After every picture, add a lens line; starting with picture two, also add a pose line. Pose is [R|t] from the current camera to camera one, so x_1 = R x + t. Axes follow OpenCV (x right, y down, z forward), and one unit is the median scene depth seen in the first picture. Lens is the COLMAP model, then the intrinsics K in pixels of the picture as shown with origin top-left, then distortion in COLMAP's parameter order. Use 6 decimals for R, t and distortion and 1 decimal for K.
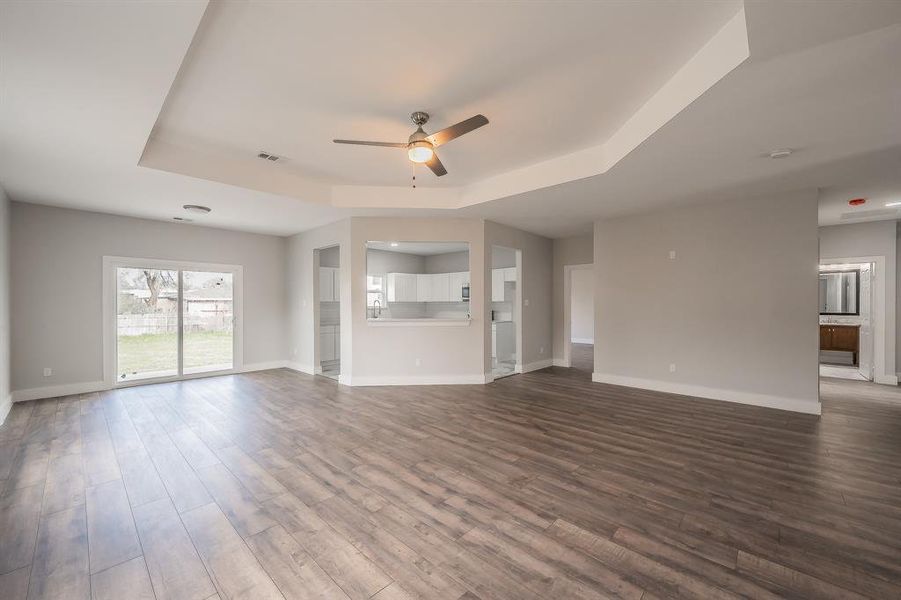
lens RADIAL K [[348.0, 0, 448.6], [0, 348.0, 303.7], [0, 0, 1]] dist [-0.002659, -0.000171]
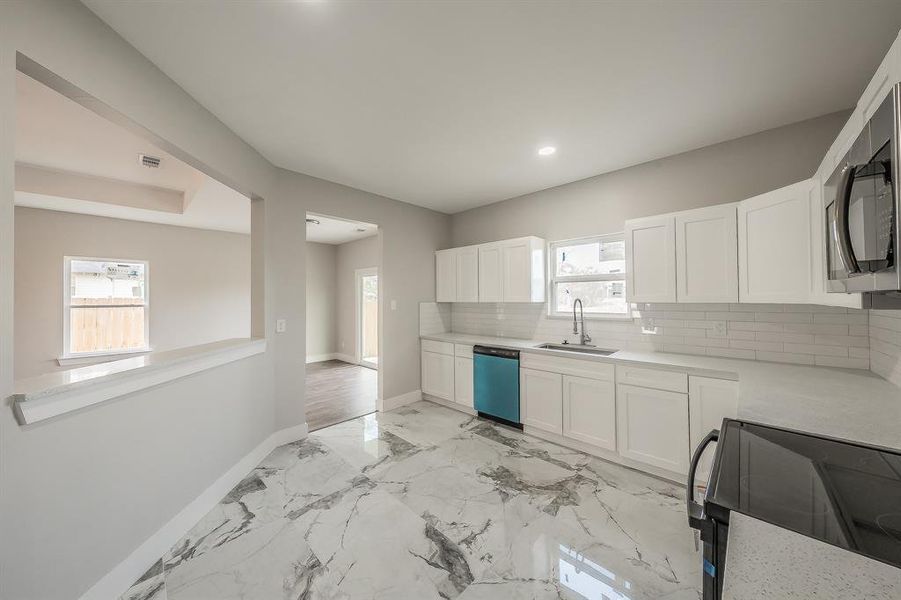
lens RADIAL K [[308.5, 0, 459.5], [0, 308.5, 294.7], [0, 0, 1]] dist [-0.002850, 0.000123]
pose [[-0.013804, -0.012258, -0.999830, 0.362731], [0.004976, 0.999912, -0.012328, -0.024361], [0.999892, -0.005146, -0.013742, 1.925788]]
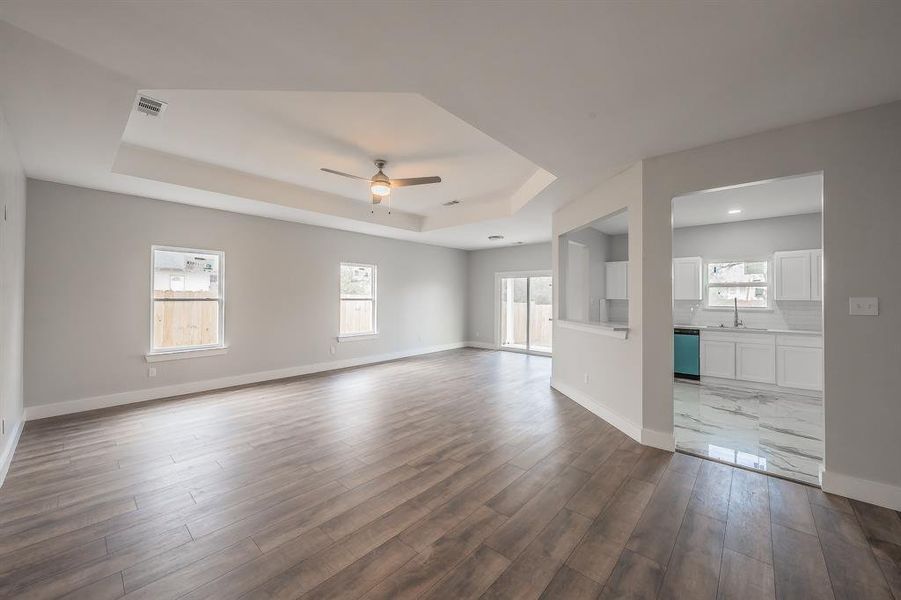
lens RADIAL K [[348.0, 0, 450.7], [0, 348.0, 292.2], [0, 0, 1]] dist [-0.002659, -0.000171]
pose [[0.021341, -0.014087, -0.999673, 0.992245], [-0.007897, 0.999867, -0.014258, -0.015112], [0.999741, 0.008198, 0.021226, 0.984812]]
